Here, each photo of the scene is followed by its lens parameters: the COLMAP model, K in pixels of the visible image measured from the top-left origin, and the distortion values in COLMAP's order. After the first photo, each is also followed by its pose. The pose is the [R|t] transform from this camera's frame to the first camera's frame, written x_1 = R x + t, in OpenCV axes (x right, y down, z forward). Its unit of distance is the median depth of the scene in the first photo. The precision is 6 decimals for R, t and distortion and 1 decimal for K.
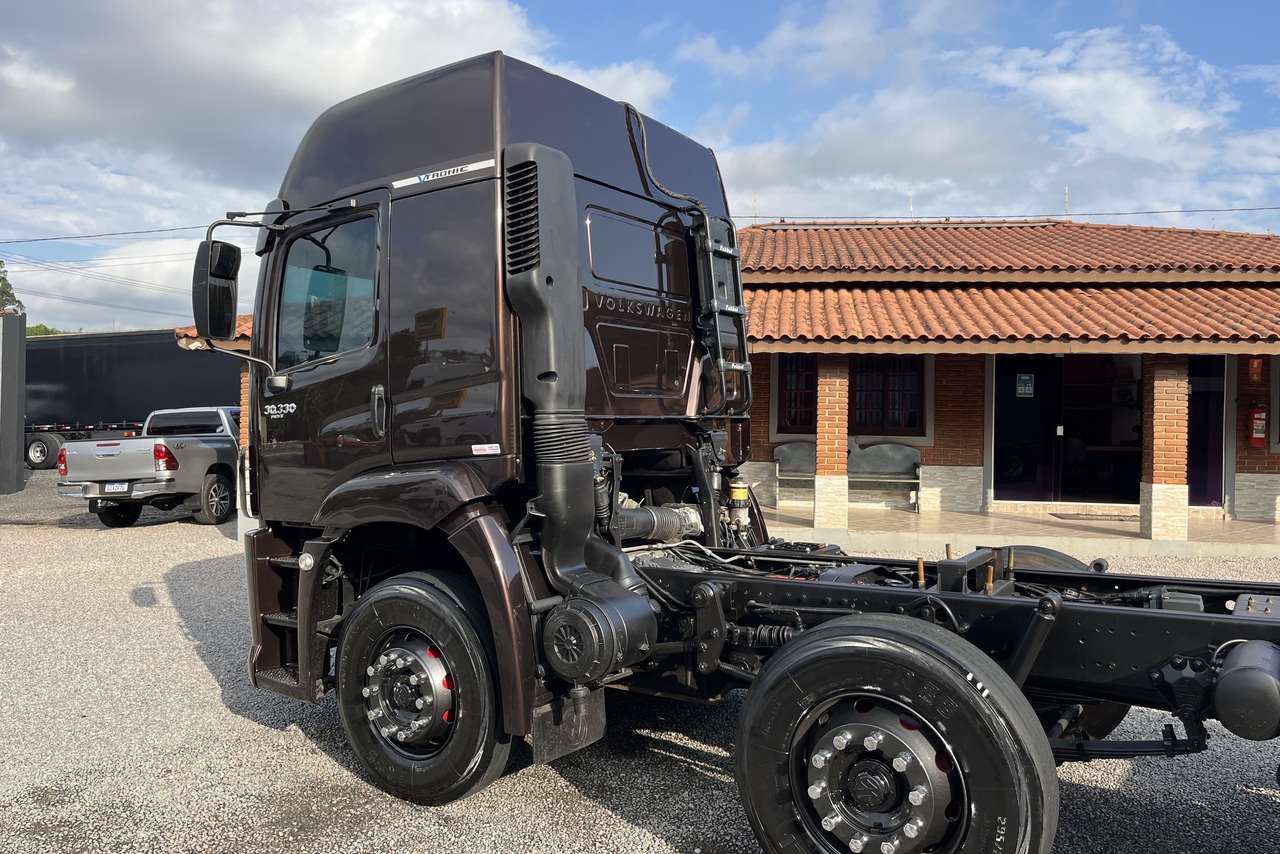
lens RADIAL K [[953.3, 0, 648.2], [0, 953.3, 422.8], [0, 0, 1]] dist [0.080801, -0.136125]
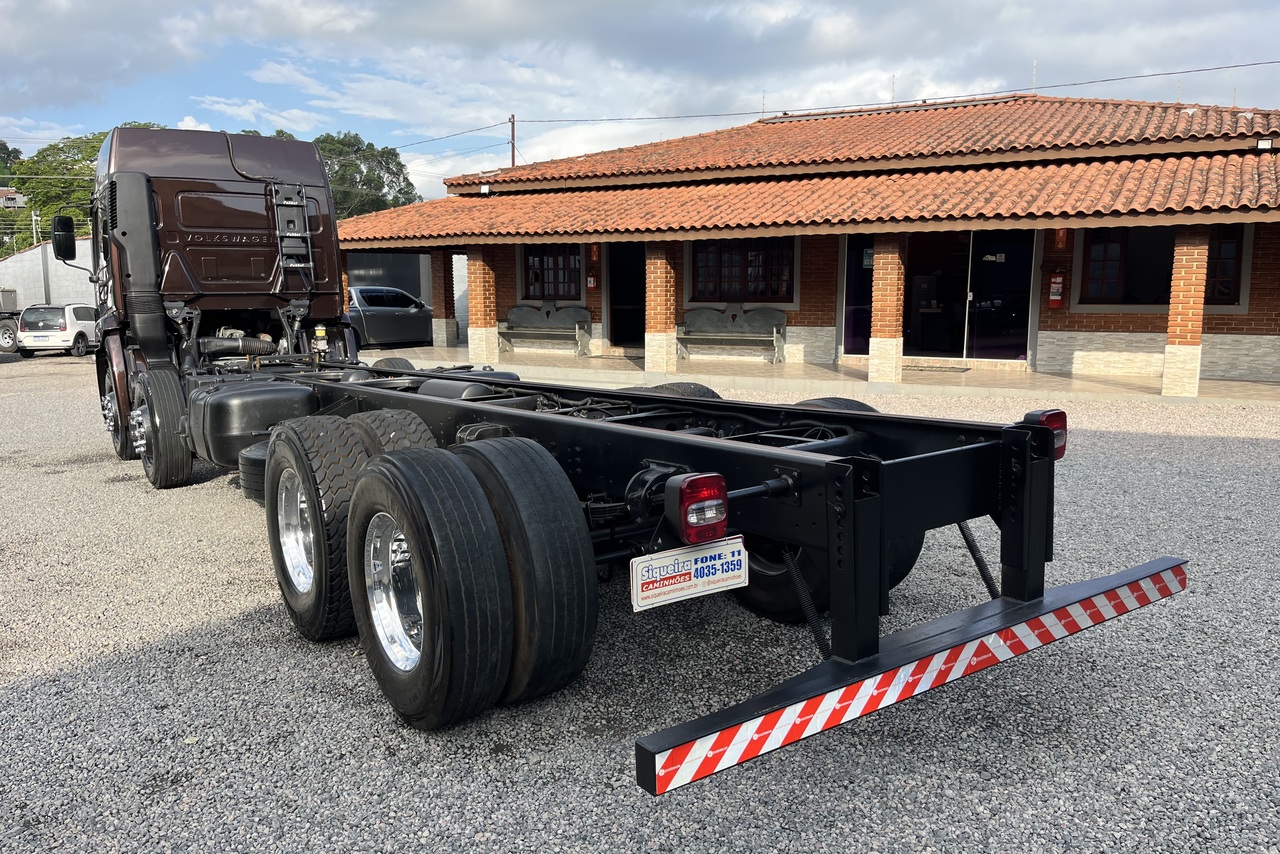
lens RADIAL K [[953.3, 0, 648.2], [0, 953.3, 422.8], [0, 0, 1]] dist [0.080801, -0.136125]
pose [[0.933882, 0.033248, -0.356033, 0.587736], [0.013888, 0.991544, 0.129024, 0.006341], [0.357312, -0.125438, 0.925523, -0.238312]]
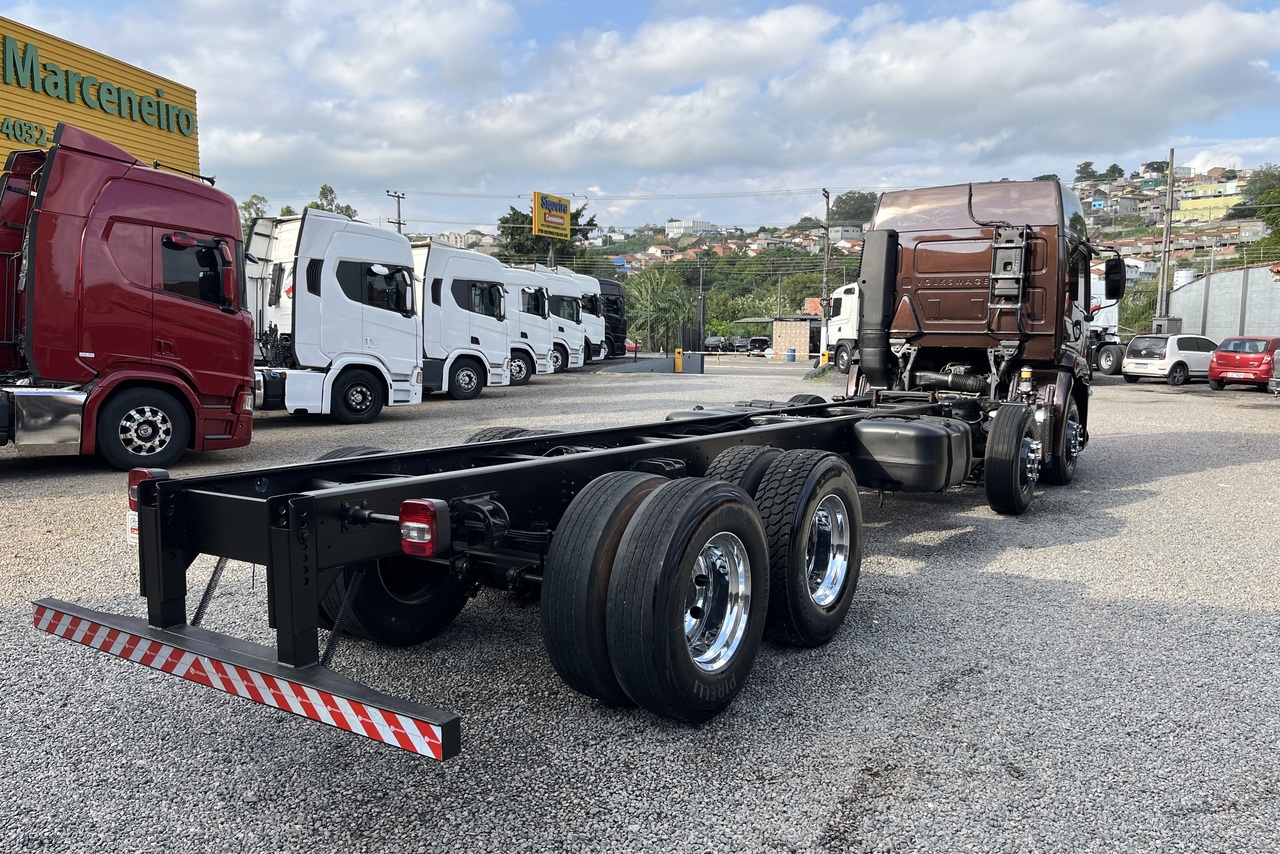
lens RADIAL K [[953.3, 0, 648.2], [0, 953.3, 422.8], [0, 0, 1]] dist [0.080801, -0.136125]
pose [[0.022449, 0.103353, -0.994391, 0.828408], [-0.015005, 0.994565, 0.103032, -0.005686], [0.999635, 0.012608, 0.023878, 0.091566]]
